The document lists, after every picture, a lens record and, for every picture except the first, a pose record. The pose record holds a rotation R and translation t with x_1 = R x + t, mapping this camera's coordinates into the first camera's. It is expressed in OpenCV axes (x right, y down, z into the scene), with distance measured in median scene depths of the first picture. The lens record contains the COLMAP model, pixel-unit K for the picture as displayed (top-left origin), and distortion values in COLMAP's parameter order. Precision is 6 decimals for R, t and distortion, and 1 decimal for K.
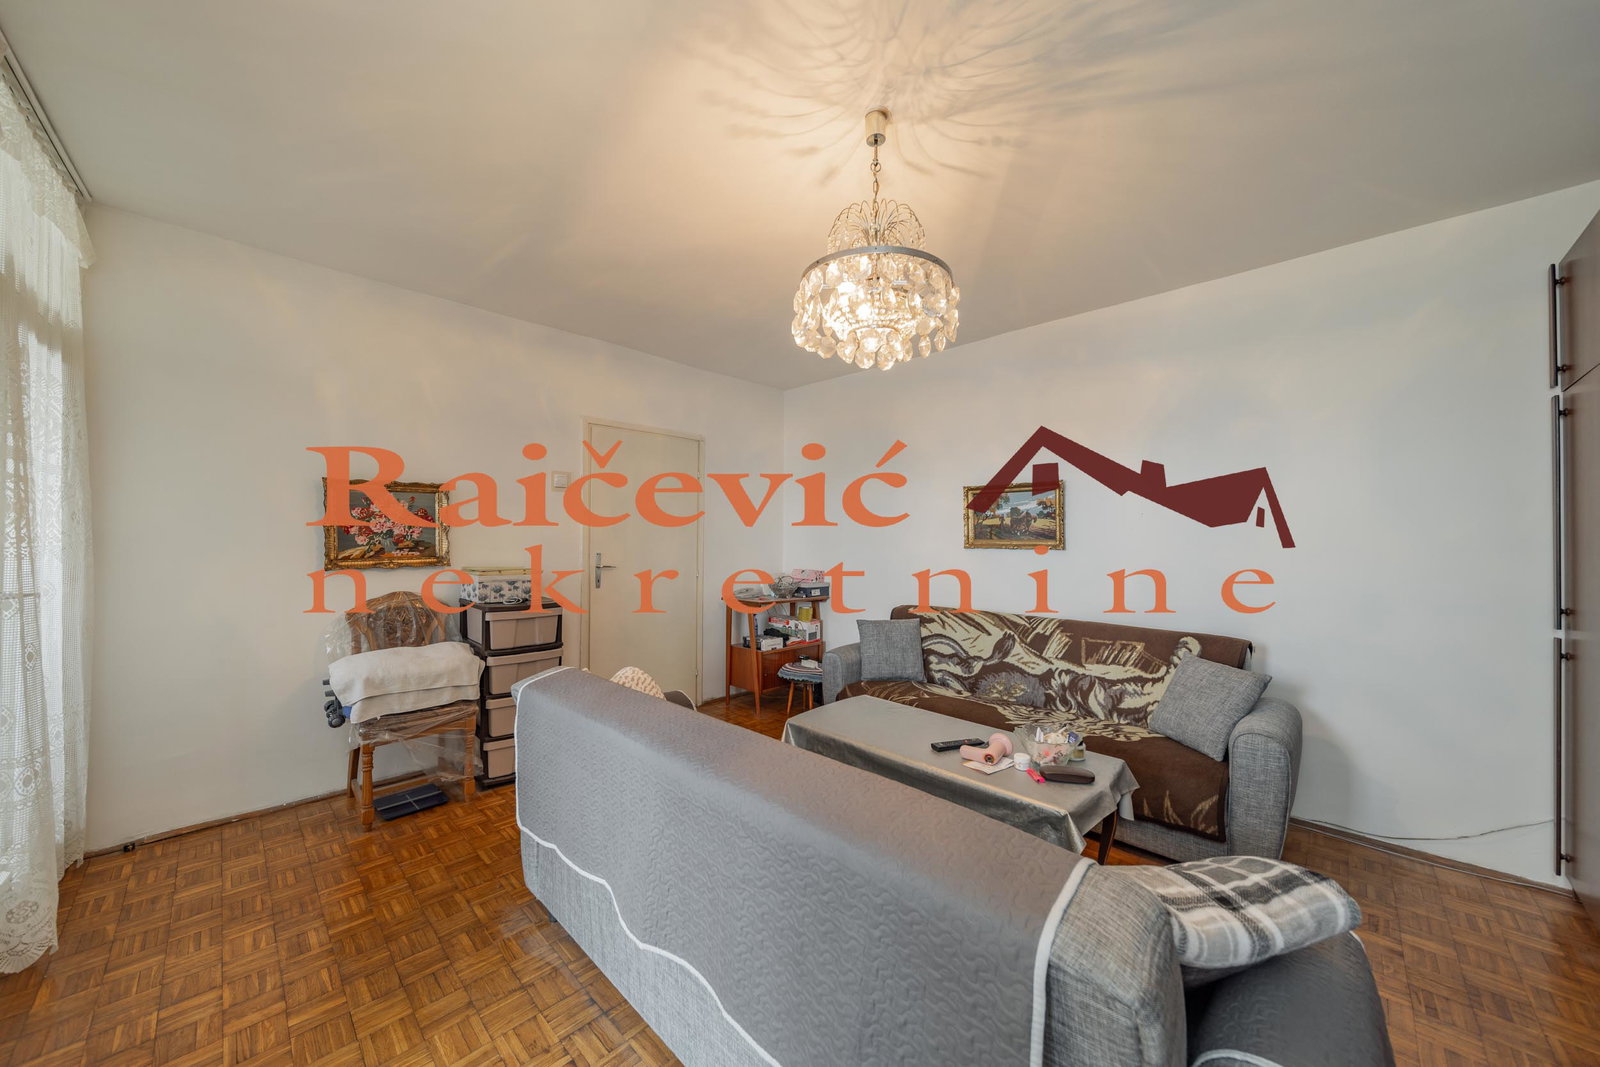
lens RADIAL K [[561.3, 0, 794.9], [0, 561.3, 537.1], [0, 0, 1]] dist [0.000044, -0.000975]
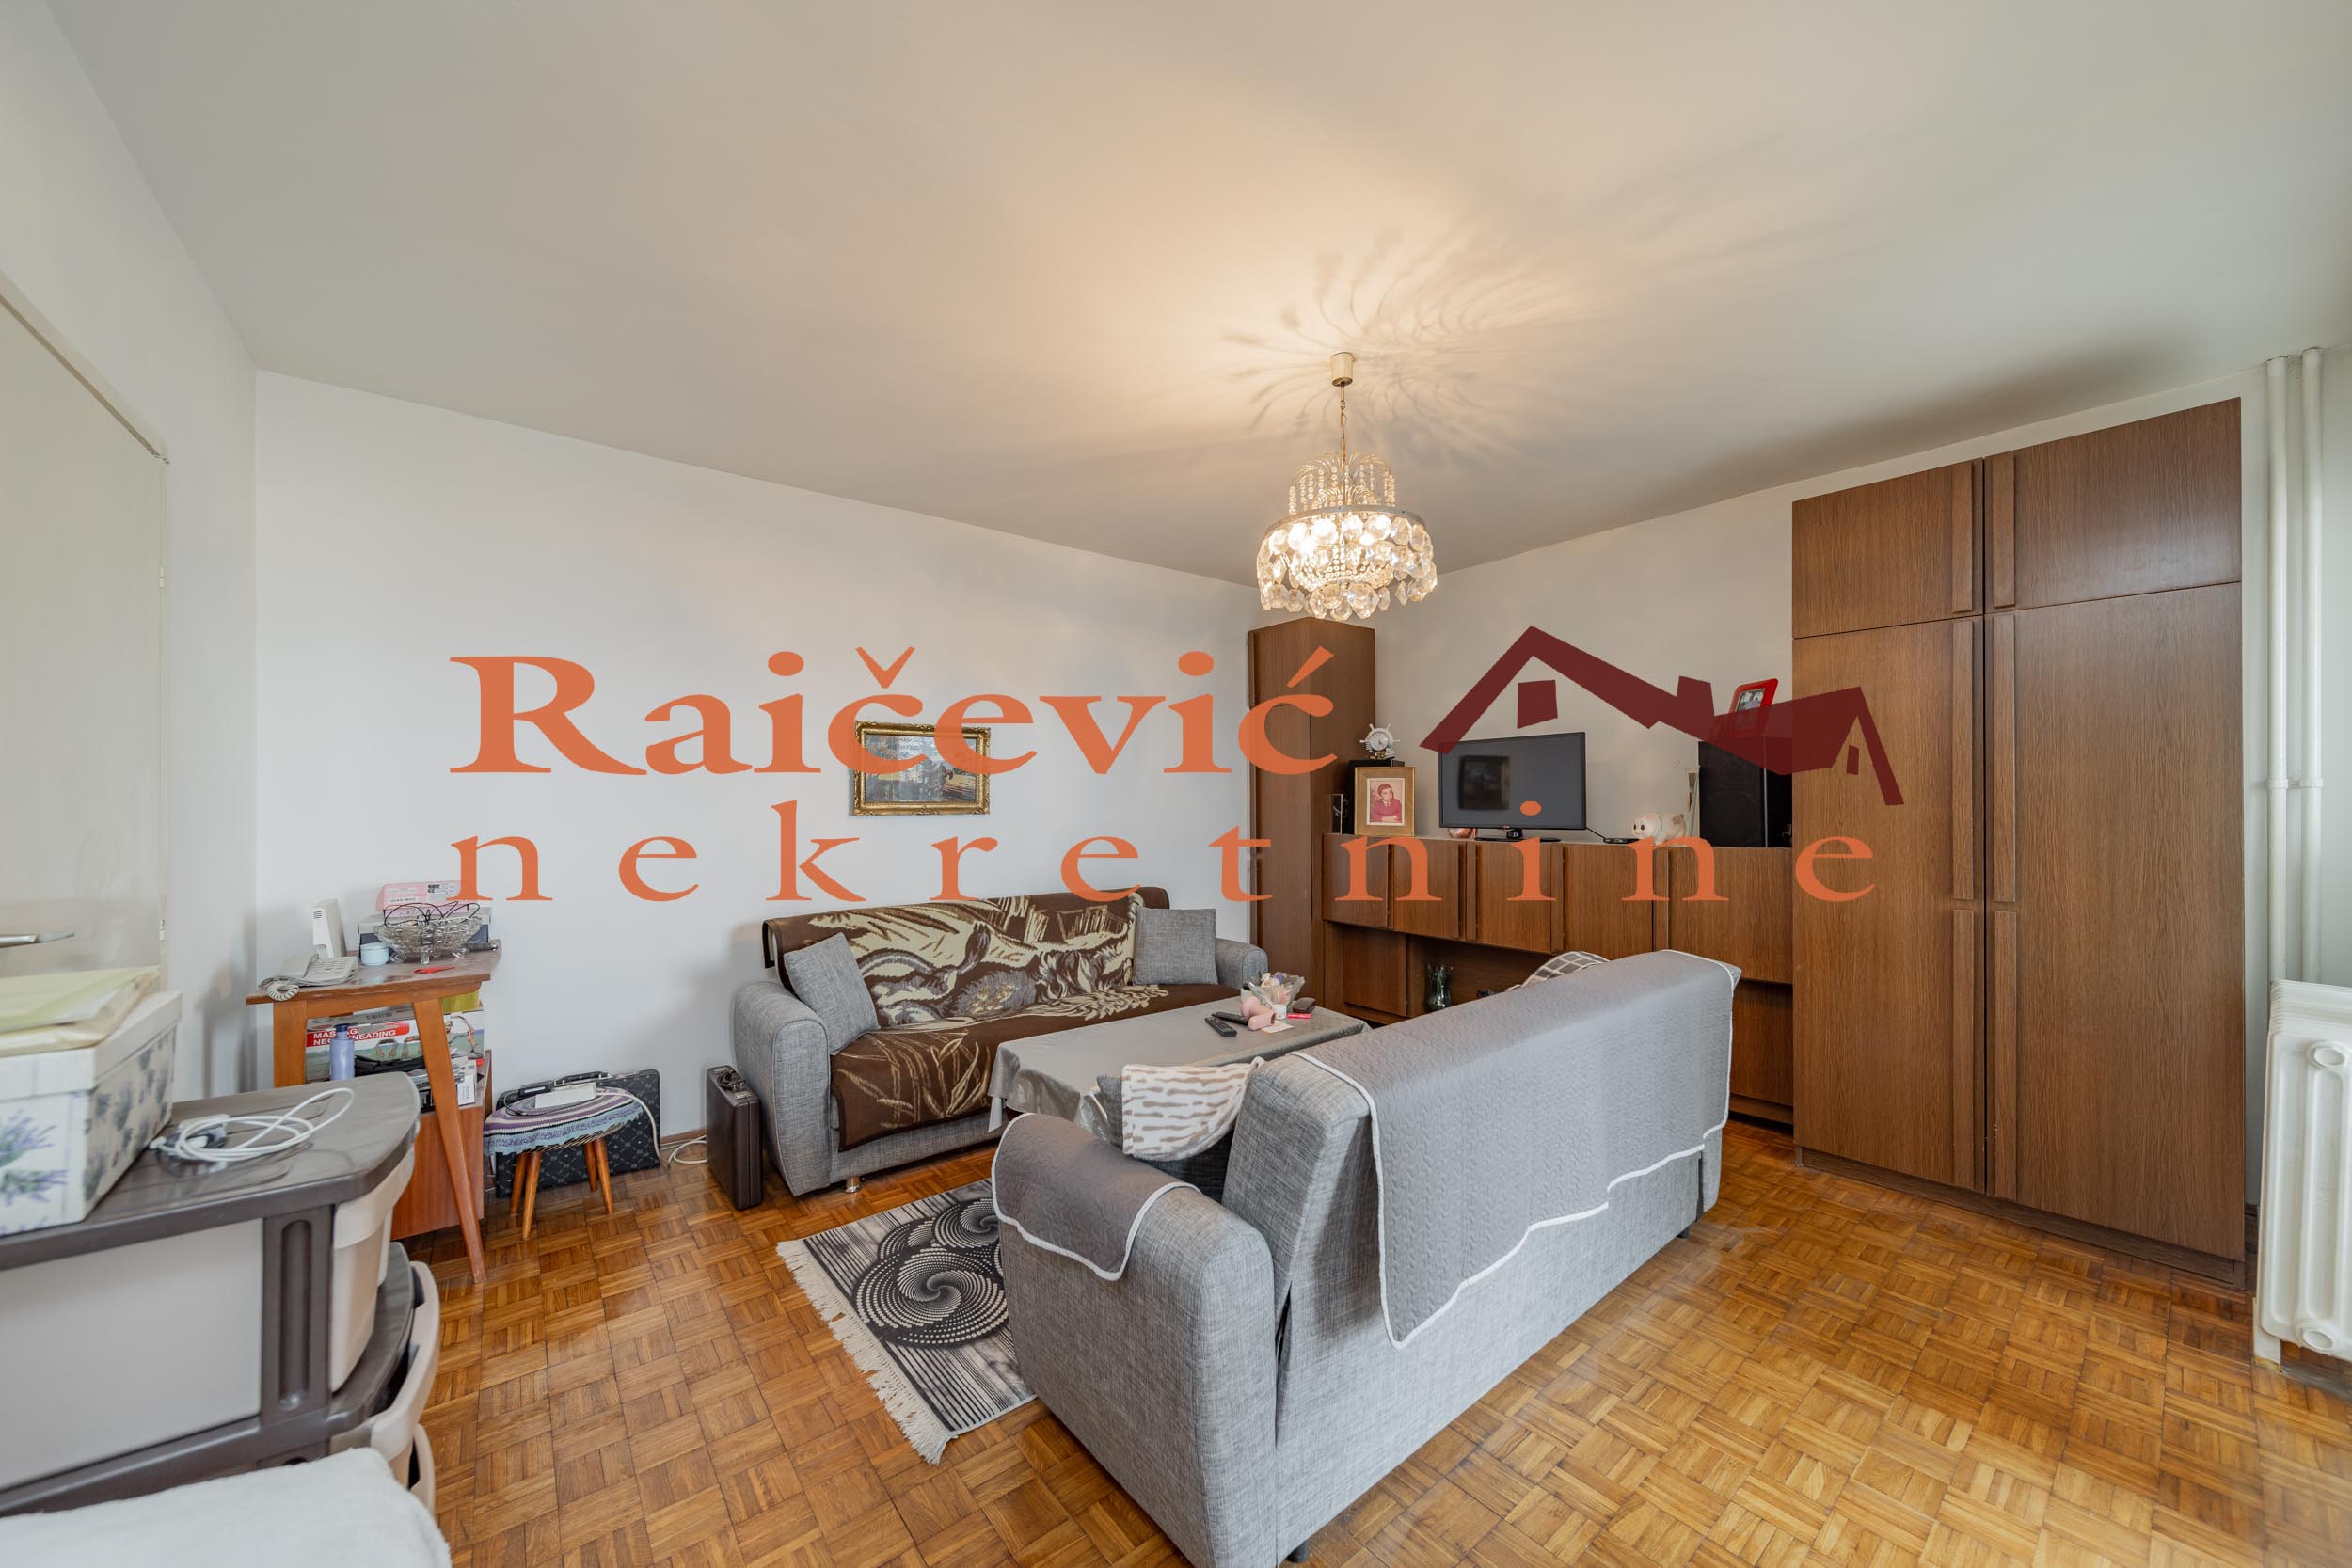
lens RADIAL K [[825.1, 0, 1171.1], [0, 825.1, 803.6], [0, 0, 1]] dist [0.000044, -0.000975]
pose [[0.122310, -0.008694, 0.992454, -0.742868], [-0.002384, 0.999956, 0.009053, -0.004222], [-0.992489, -0.003473, 0.122284, 0.646615]]
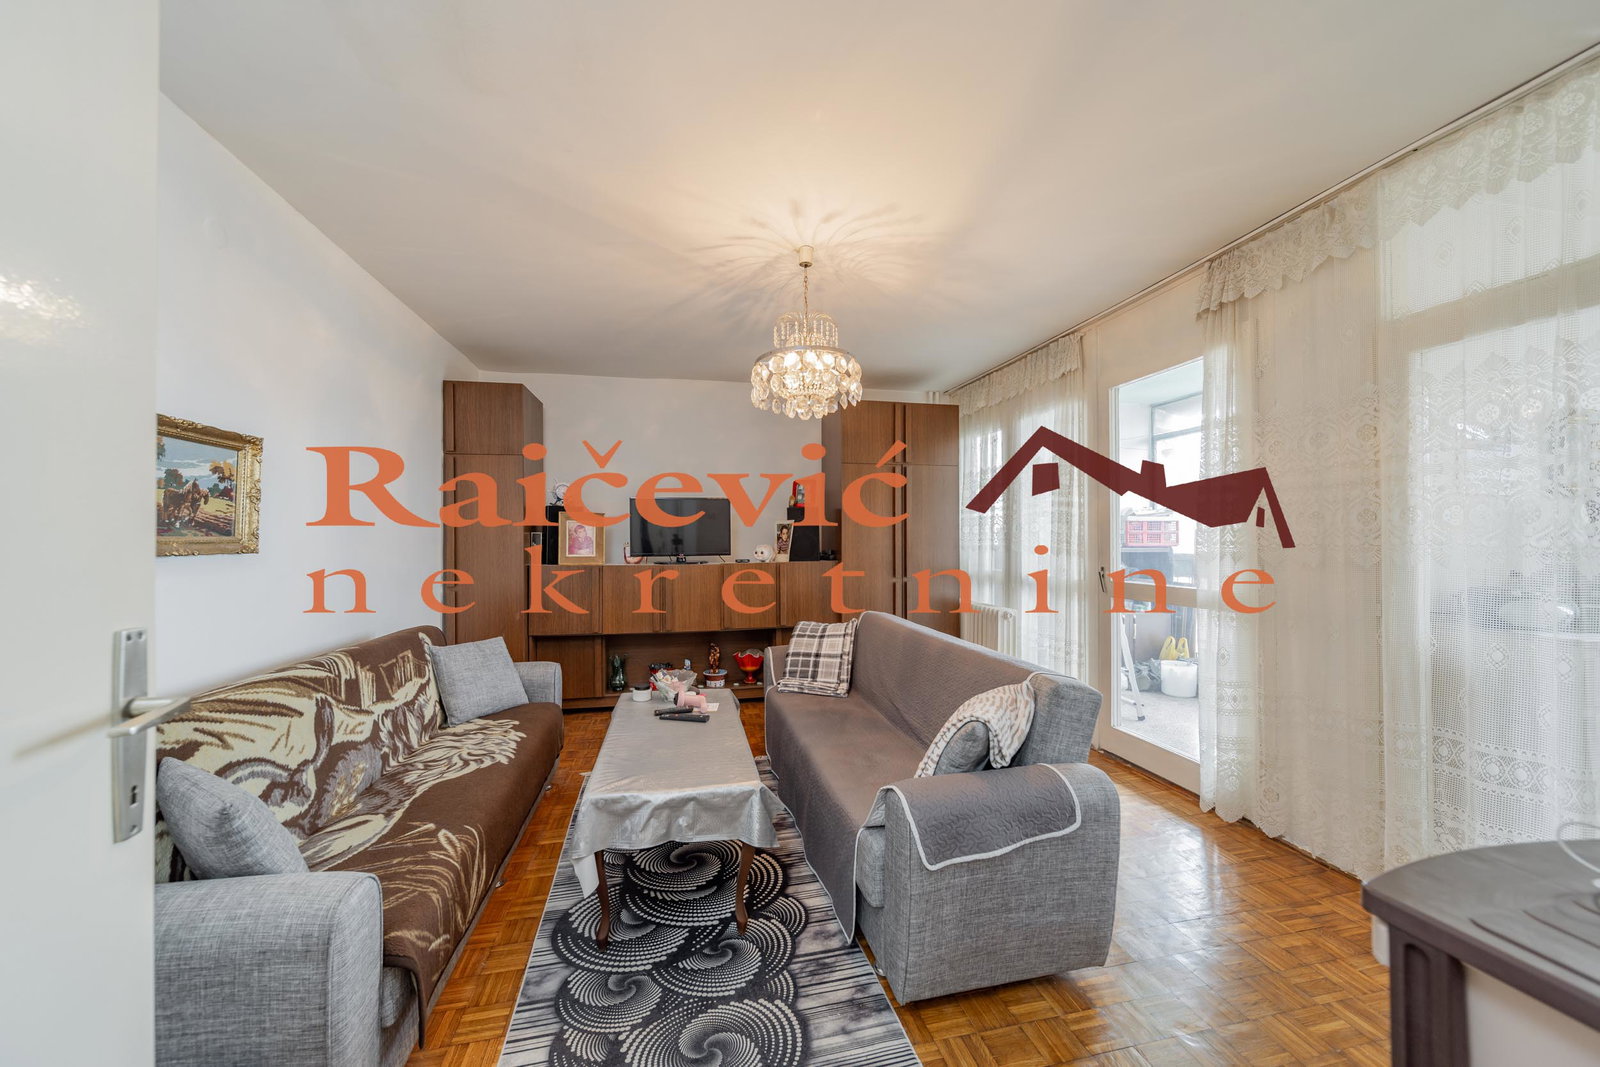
lens RADIAL K [[561.3, 0, 788.7], [0, 561.3, 535.7], [0, 0, 1]] dist [0.000044, -0.000975]
pose [[-0.829258, -0.001559, 0.558863, -0.368556], [-0.006313, 0.999958, -0.006579, 0.003910], [-0.558830, -0.008984, -0.829234, 1.292889]]
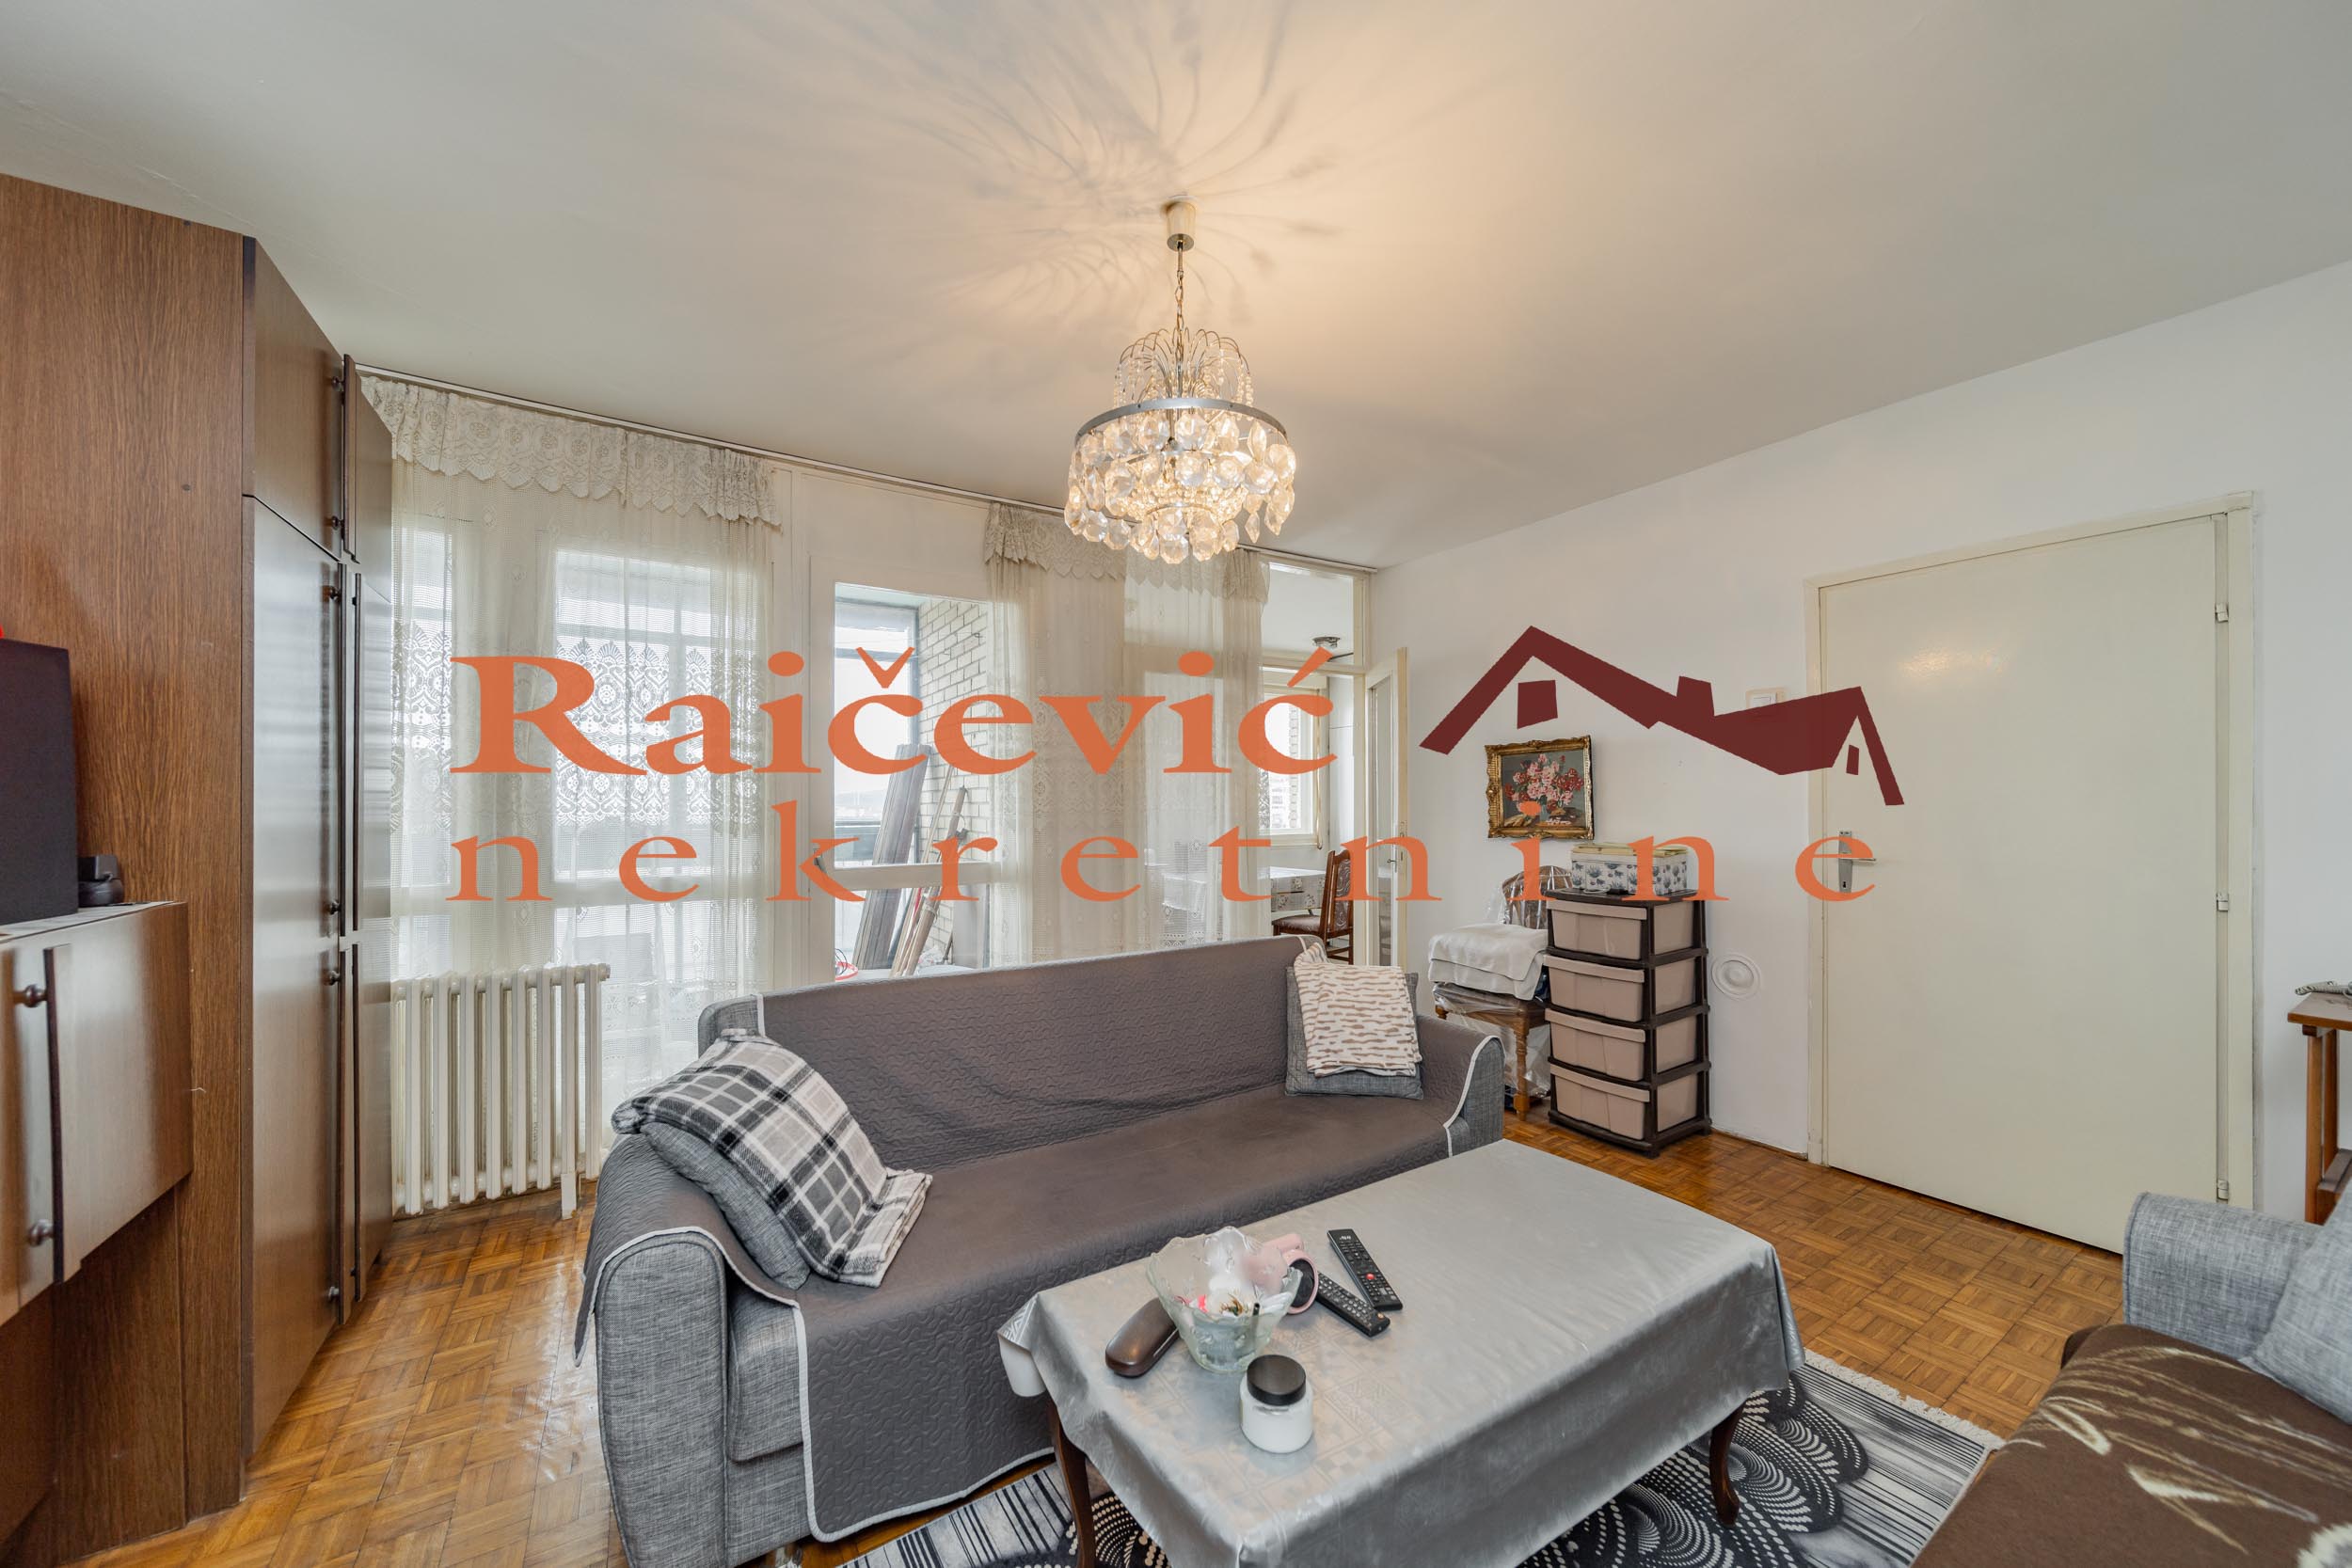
lens RADIAL K [[825.1, 0, 1158.7], [0, 825.1, 806.0], [0, 0, 1]] dist [0.000044, -0.000975]
pose [[-0.246195, -0.004645, -0.969209, 0.674790], [0.006374, 0.999959, -0.006411, 0.007851], [0.969199, -0.007756, -0.246155, 0.711334]]
